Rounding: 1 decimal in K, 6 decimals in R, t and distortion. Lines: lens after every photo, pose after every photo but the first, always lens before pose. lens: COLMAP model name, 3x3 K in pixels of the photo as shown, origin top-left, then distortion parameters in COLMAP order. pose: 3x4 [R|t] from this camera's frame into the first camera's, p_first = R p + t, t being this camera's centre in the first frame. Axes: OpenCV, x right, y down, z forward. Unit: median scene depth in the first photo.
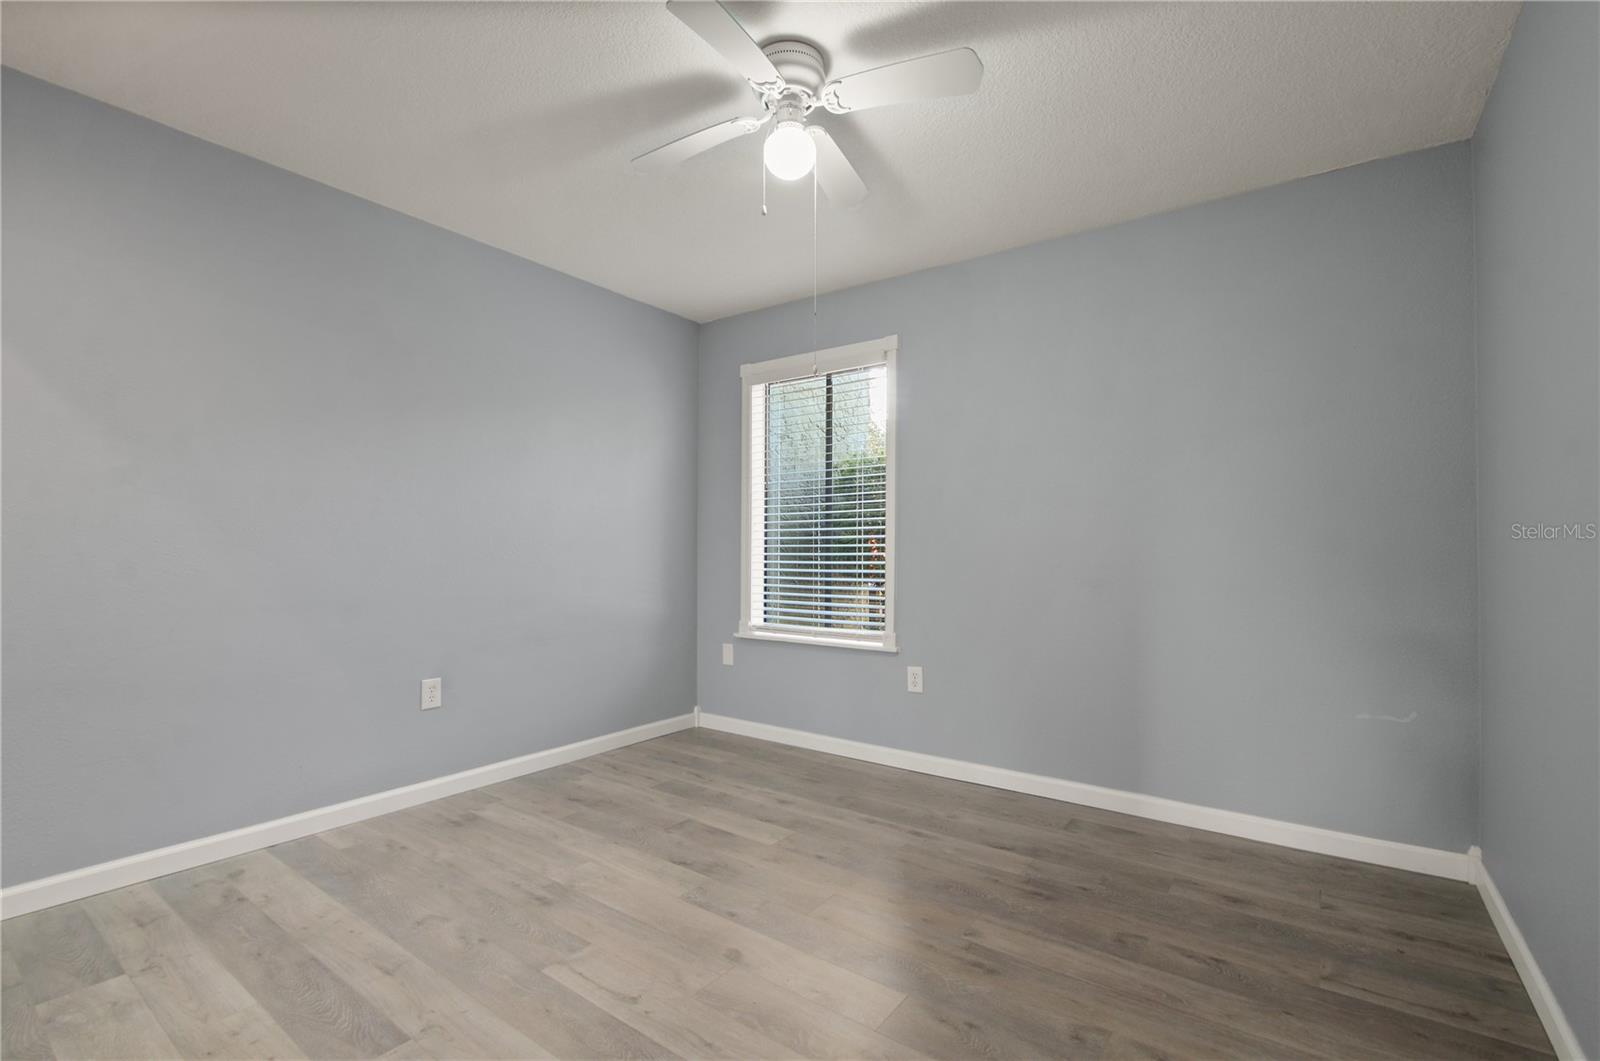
lens RADIAL K [[713.8, 0, 800.0], [0, 713.8, 530.5], [0, 0, 1]] dist [0.010261, -0.000274]
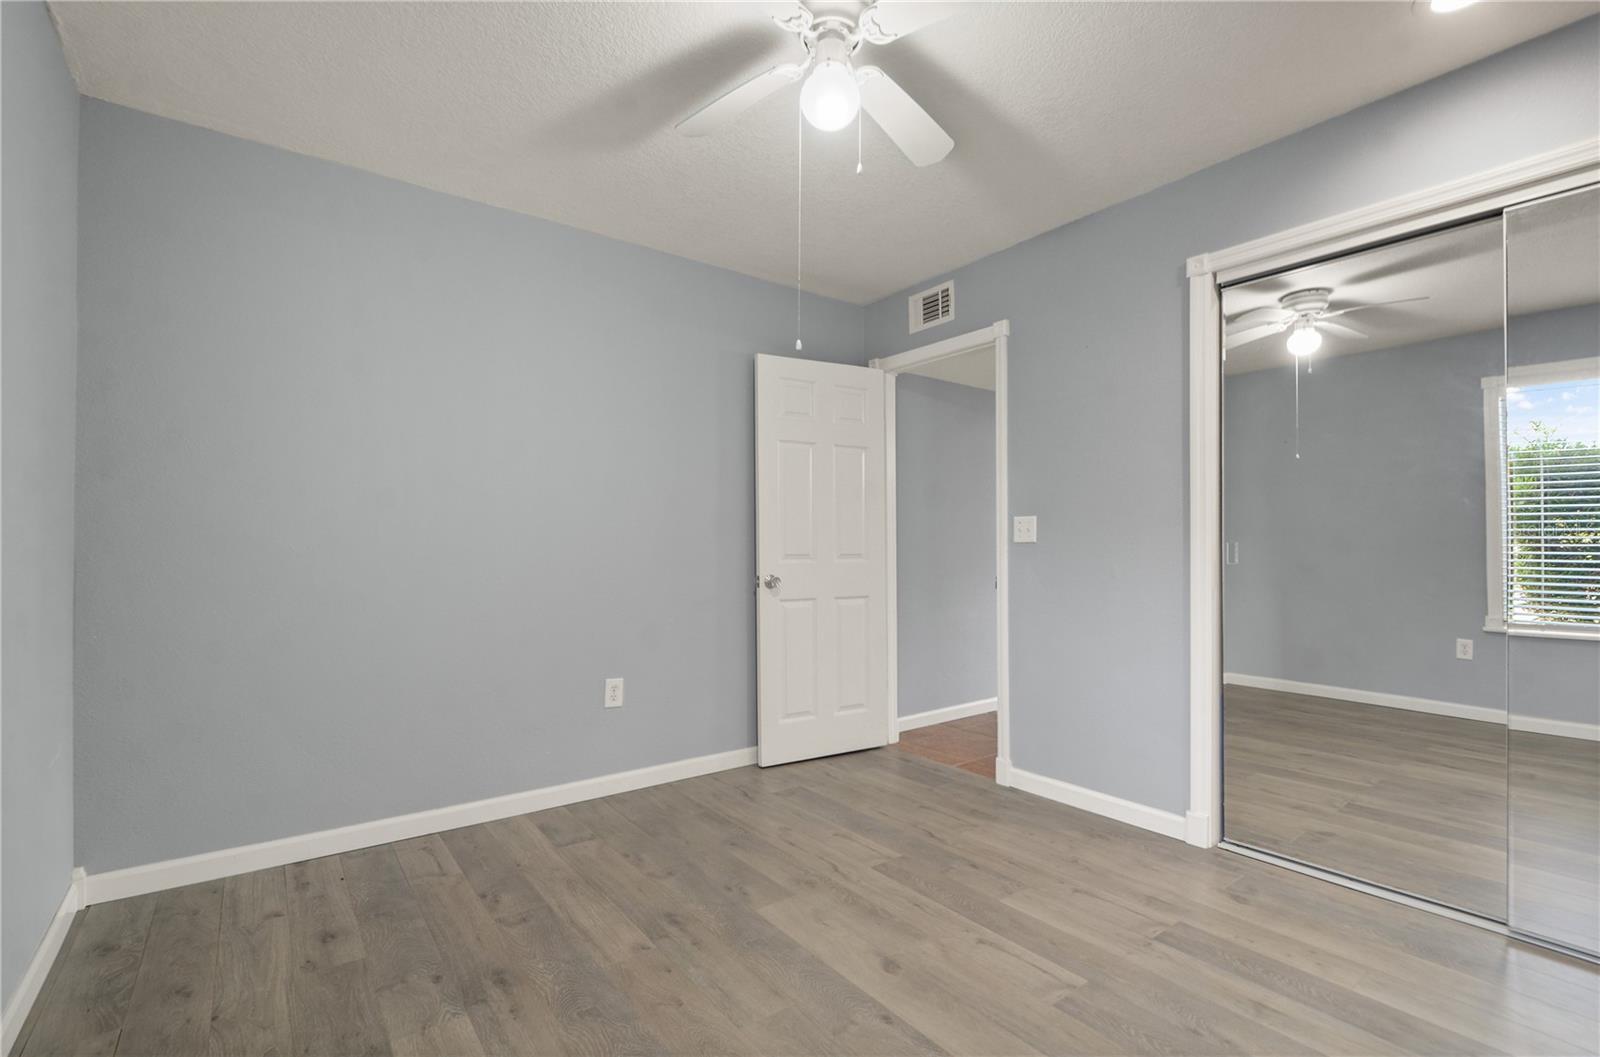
lens RADIAL K [[713.8, 0, 800.0], [0, 713.8, 528.5], [0, 0, 1]] dist [0.010261, -0.000274]
pose [[-0.958723, 0.003253, 0.284322, -0.246239], [-0.014421, 0.998092, -0.060044, 0.056026], [-0.283974, -0.061665, -0.956847, 1.949451]]
